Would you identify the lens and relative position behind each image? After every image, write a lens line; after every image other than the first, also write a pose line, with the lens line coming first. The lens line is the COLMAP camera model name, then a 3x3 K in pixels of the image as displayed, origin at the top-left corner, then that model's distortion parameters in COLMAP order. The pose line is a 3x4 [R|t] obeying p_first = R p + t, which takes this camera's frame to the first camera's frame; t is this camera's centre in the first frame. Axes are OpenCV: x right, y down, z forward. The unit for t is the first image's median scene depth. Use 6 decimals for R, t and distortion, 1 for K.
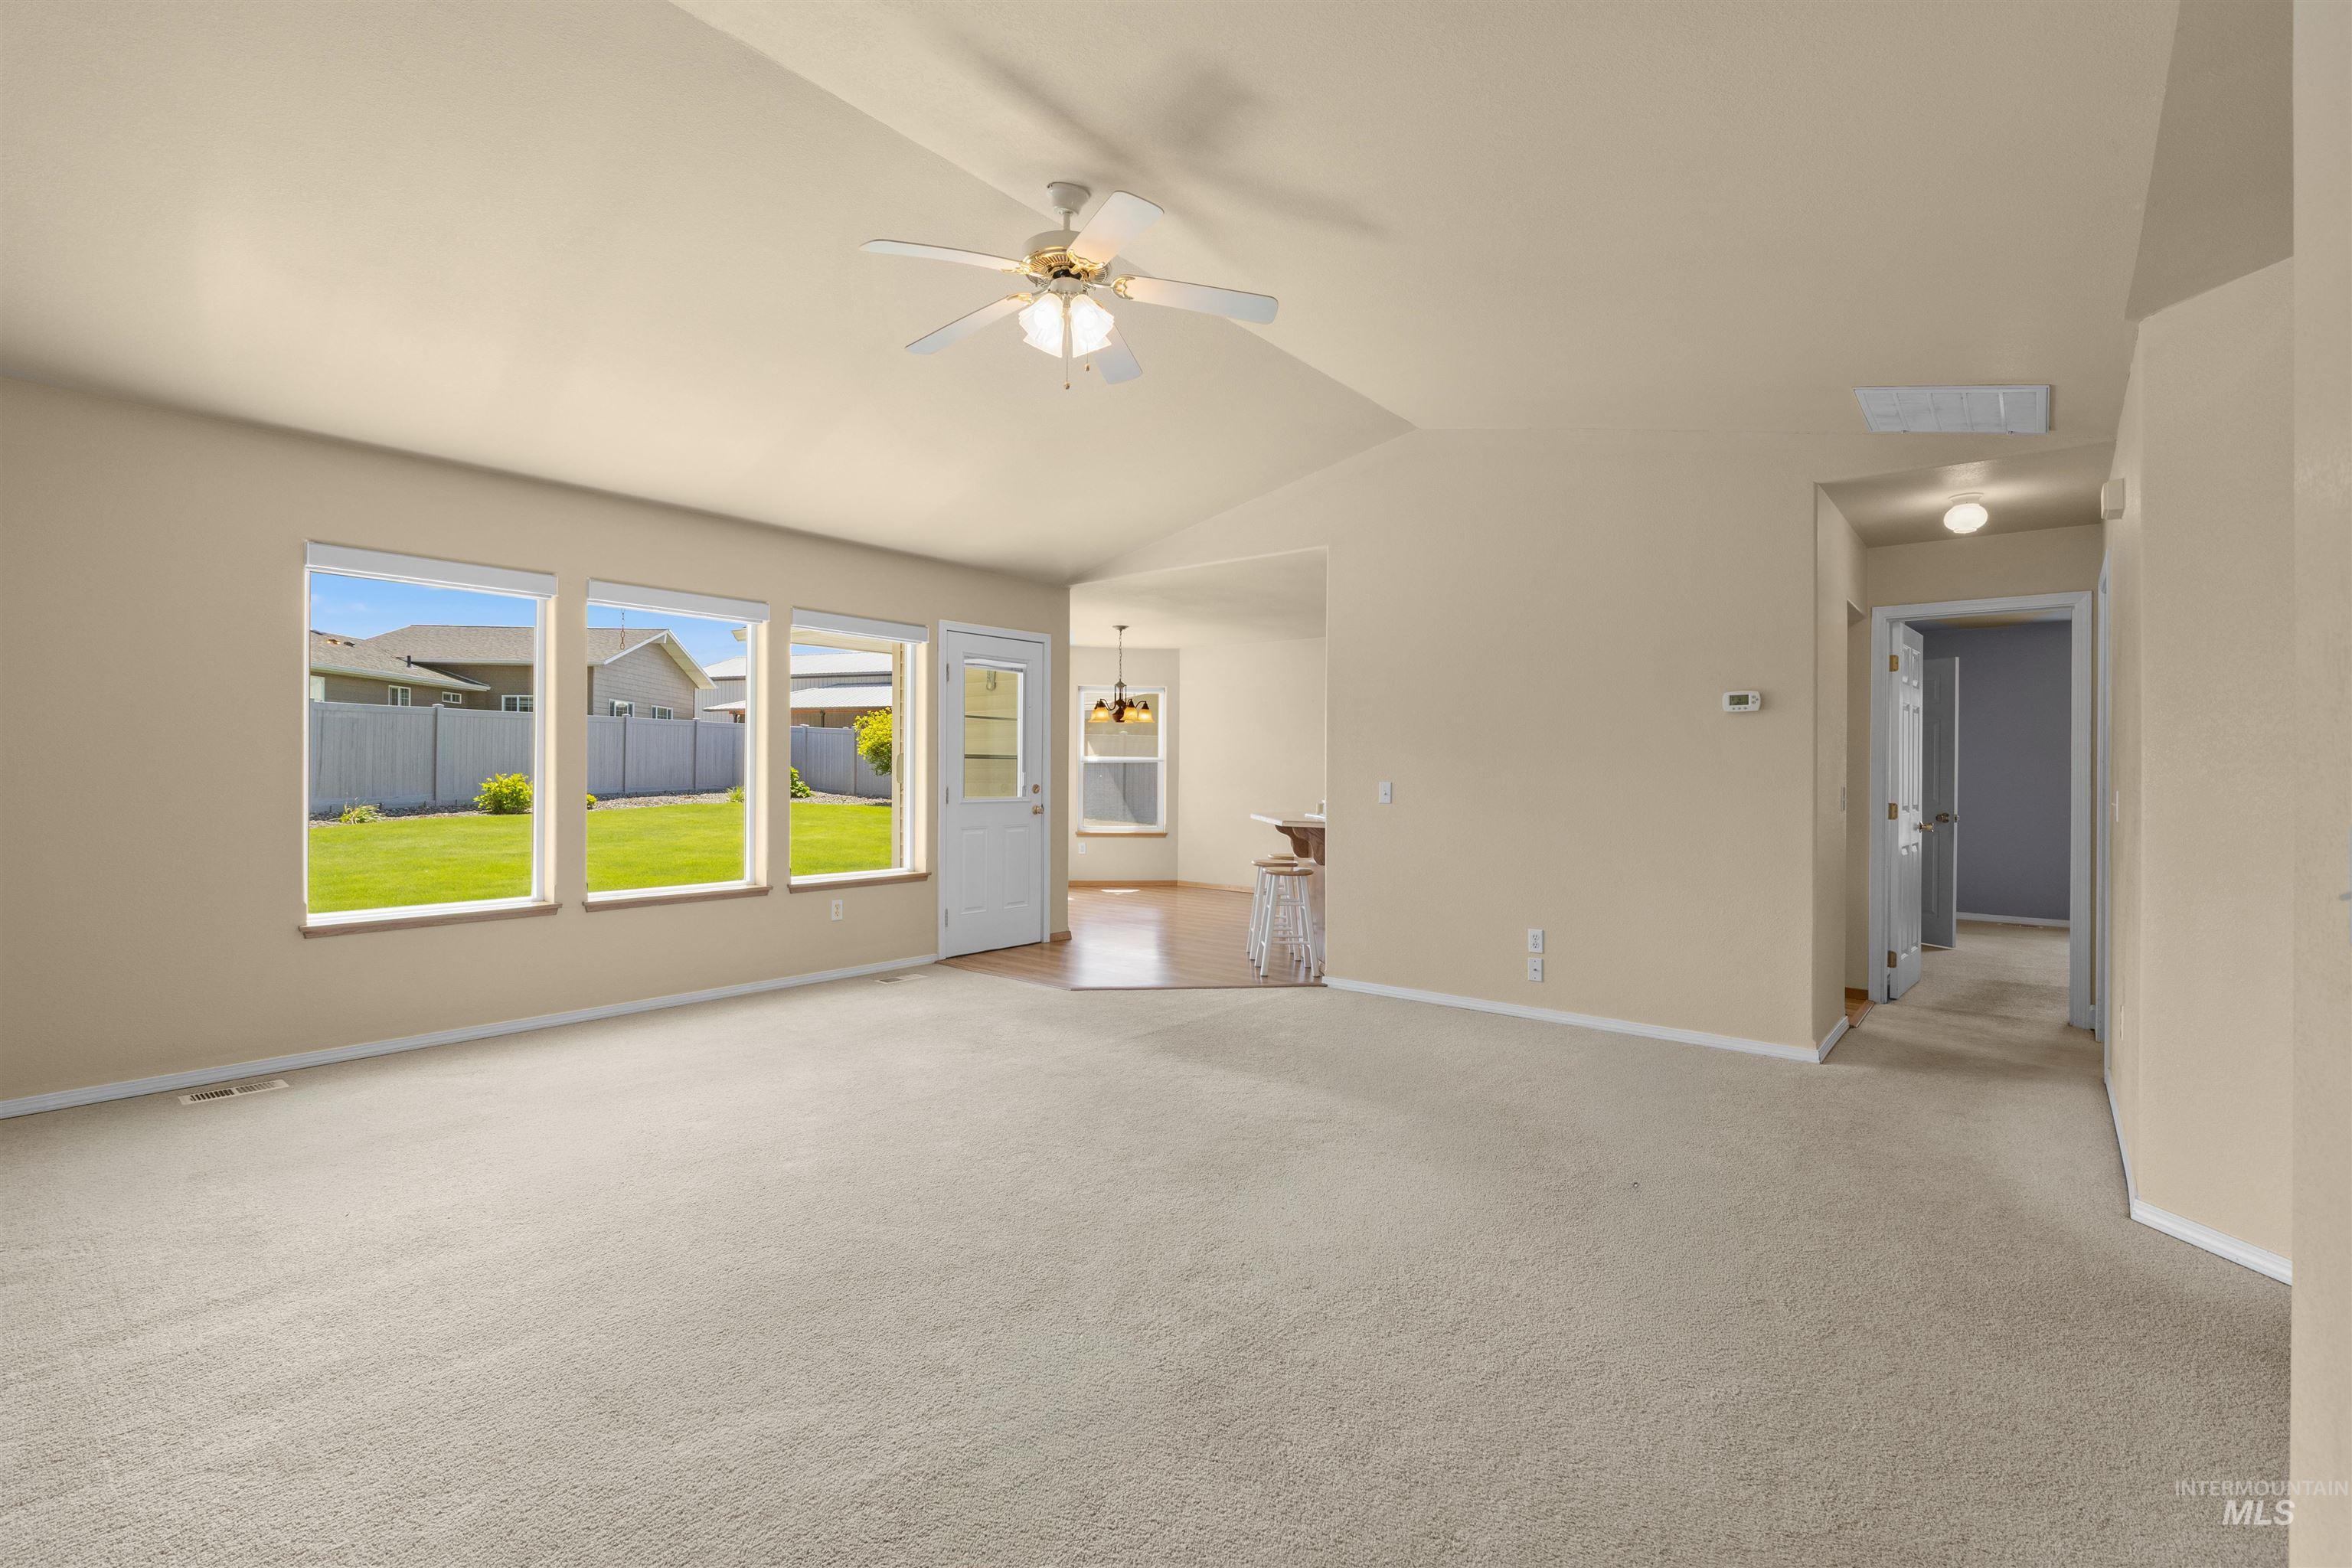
lens RADIAL K [[1045.6, 0, 1158.9], [0, 1045.6, 775.0], [0, 0, 1]] dist [-0.001330, -0.000090]
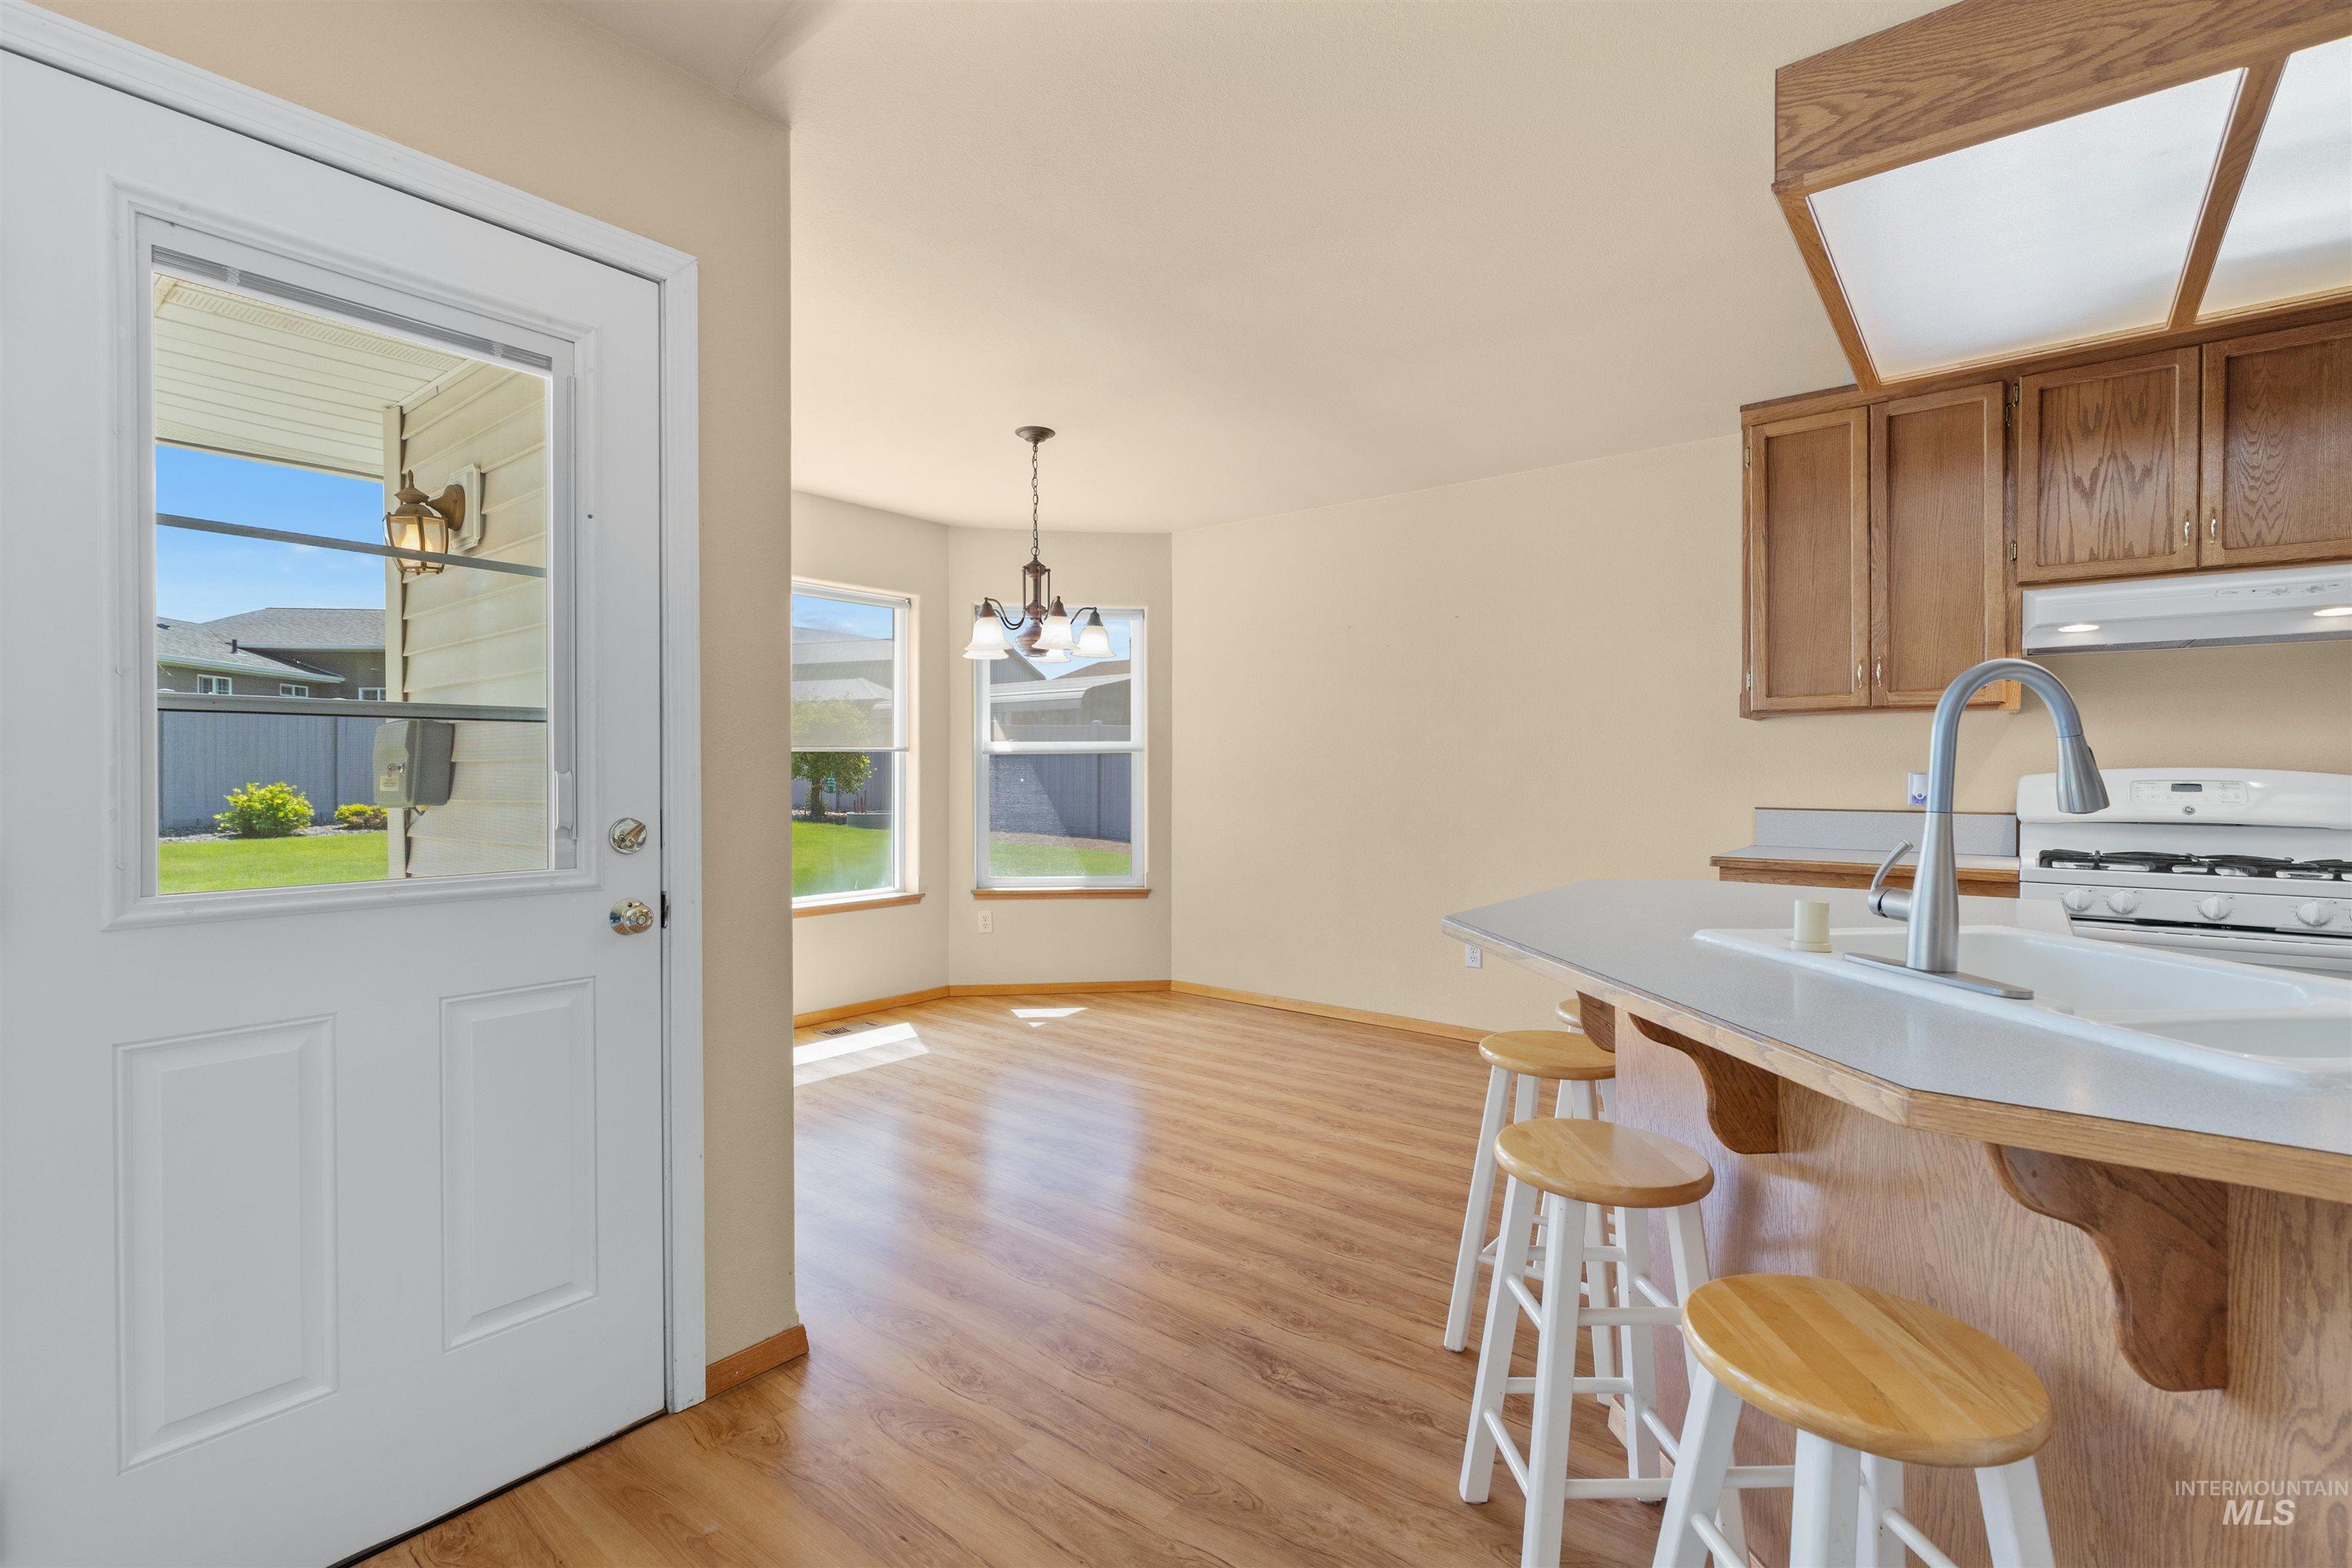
lens RADIAL K [[1049.6, 0, 1171.7], [0, 1049.6, 769.9], [0, 0, 1]] dist [-0.002472, -0.000299]
pose [[0.999737, -0.007791, 0.021575, 0.007533], [0.007938, 0.999946, -0.006720, -0.000071], [-0.021521, 0.006889, 0.999745, 0.487034]]
